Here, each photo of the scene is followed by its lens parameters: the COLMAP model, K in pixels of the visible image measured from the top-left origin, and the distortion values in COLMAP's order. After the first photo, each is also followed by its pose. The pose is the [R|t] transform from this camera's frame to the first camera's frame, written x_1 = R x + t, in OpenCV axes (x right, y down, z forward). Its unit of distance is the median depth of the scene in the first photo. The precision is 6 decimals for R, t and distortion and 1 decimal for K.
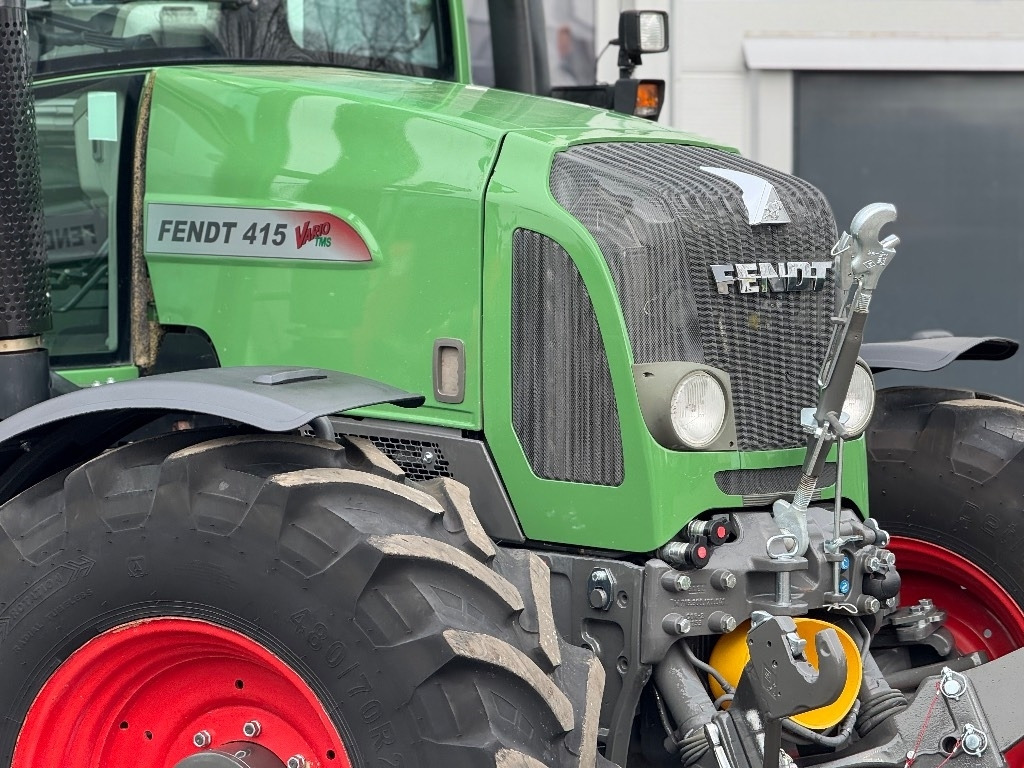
lens RADIAL K [[3734.4, 0, 513.6], [0, 3734.4, 387.2], [0, 0, 1]] dist [0.279048, 0.000000]
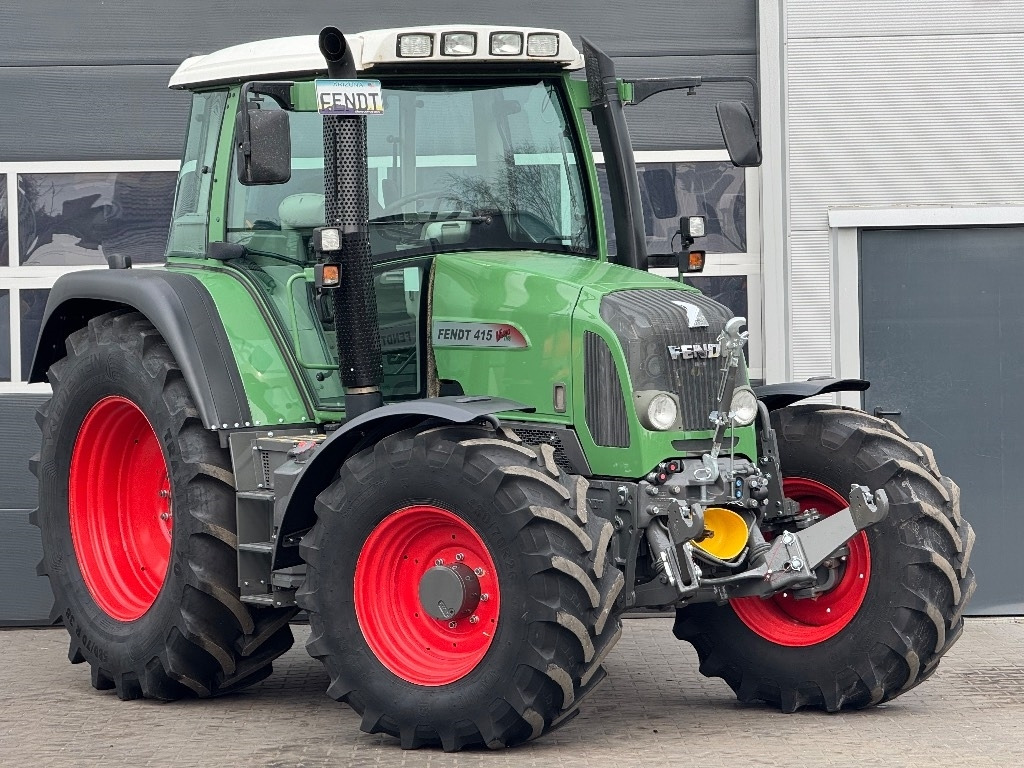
lens RADIAL K [[3734.4, 0, 511.7], [0, 3734.4, 383.1], [0, 0, 1]] dist [0.279048, 0.000000]
pose [[0.989130, -0.017924, -0.145949, 0.280349], [0.014665, 0.999619, -0.023379, 0.038545], [0.146312, 0.020984, 0.989016, -1.175076]]
